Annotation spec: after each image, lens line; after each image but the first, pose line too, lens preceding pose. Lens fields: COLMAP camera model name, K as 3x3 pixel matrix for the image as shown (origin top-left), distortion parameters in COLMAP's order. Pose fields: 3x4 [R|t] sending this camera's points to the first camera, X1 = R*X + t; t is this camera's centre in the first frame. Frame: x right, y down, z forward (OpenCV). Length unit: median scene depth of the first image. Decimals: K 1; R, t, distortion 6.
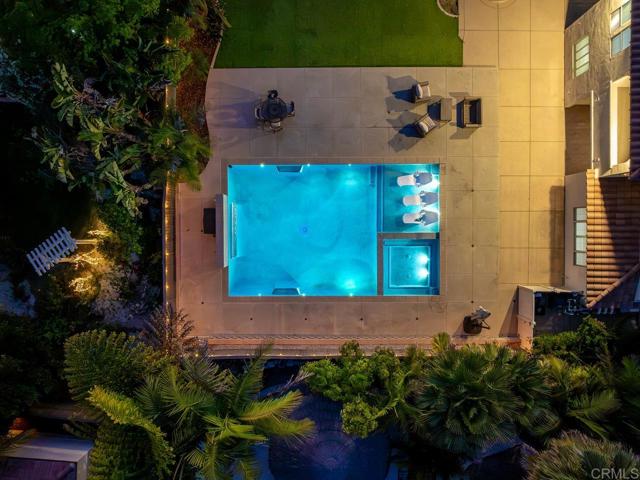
lens RADIAL K [[453.7, 0, 318.9], [0, 453.7, 235.6], [0, 0, 1]] dist [-0.025282, -0.011559]
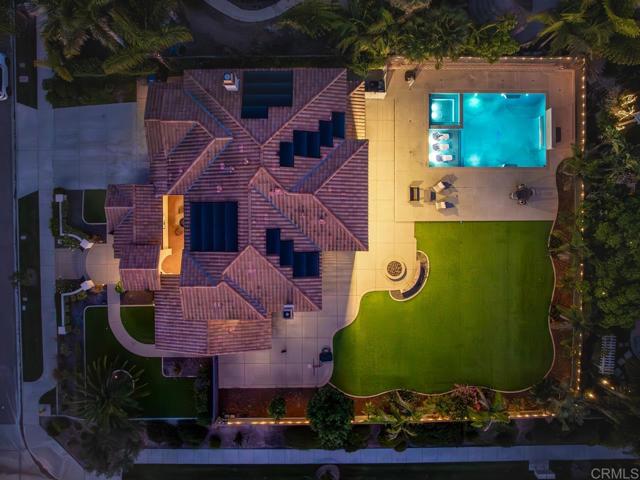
lens RADIAL K [[453.7, 0, 324.4], [0, 453.7, 241.9], [0, 0, 1]] dist [-0.025282, -0.011559]
pose [[-0.999926, -0.000625, 0.012134, 0.658670], [-0.000010, -0.998634, -0.052251, -0.360805], [0.012150, -0.052247, 0.998560, -0.811813]]
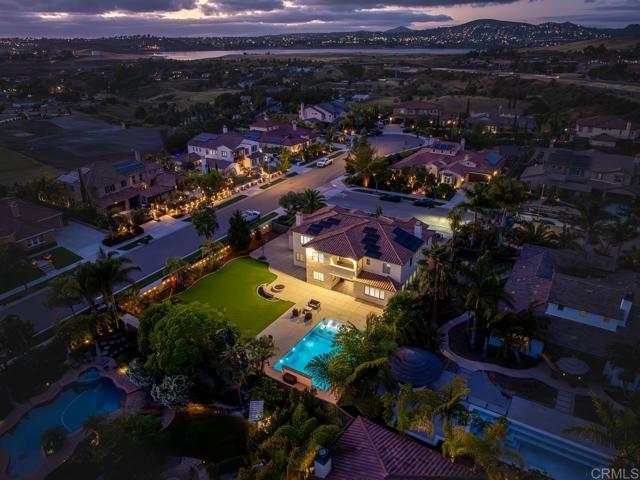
lens RADIAL K [[453.7, 0, 317.6], [0, 453.7, 241.5], [0, 0, 1]] dist [-0.025282, -0.011559]
pose [[0.533083, -0.342559, 0.773612, -1.517967], [0.845801, 0.193016, -0.497359, 0.955689], [0.021055, 0.919456, 0.392630, -0.353965]]
